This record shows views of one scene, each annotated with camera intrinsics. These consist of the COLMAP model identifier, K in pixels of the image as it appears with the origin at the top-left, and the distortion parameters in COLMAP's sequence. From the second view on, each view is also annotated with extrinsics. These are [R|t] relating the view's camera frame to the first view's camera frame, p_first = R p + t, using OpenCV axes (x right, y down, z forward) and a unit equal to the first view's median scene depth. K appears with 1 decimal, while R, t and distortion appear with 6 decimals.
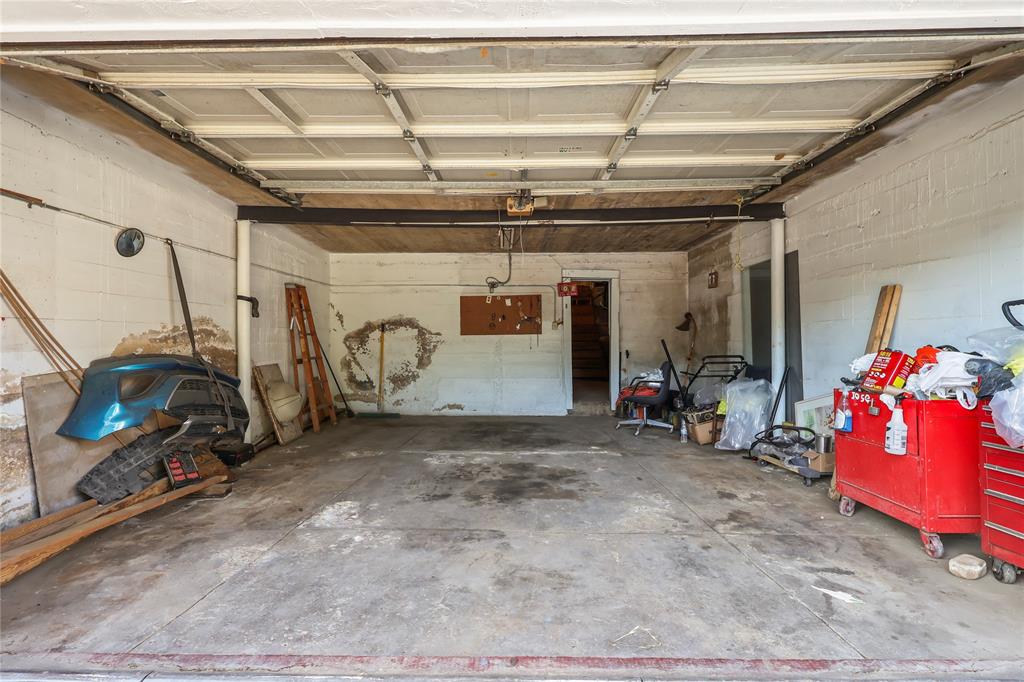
lens RADIAL K [[485.1, 0, 509.5], [0, 485.1, 338.4], [0, 0, 1]] dist [0.000566, 0.000100]
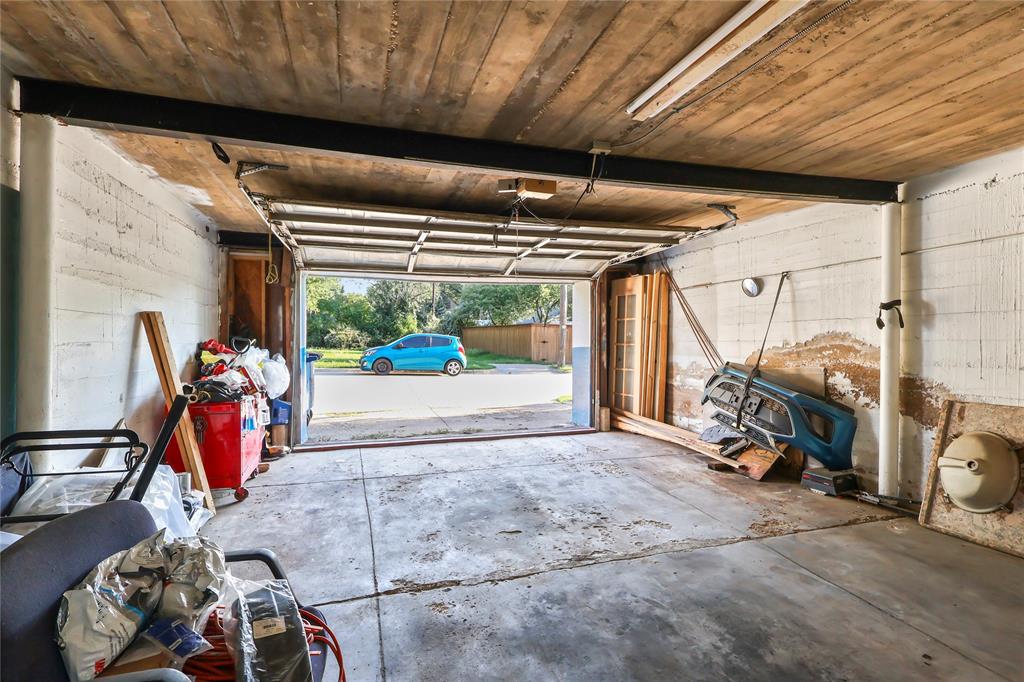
lens RADIAL K [[485.1, 0, 509.5], [0, 485.1, 338.4], [0, 0, 1]] dist [0.000566, 0.000100]
pose [[-0.956884, 0.004941, -0.290427, 0.309587], [0.004867, 0.999988, 0.000979, -0.039957], [0.290429, -0.000477, -0.956897, 1.912371]]
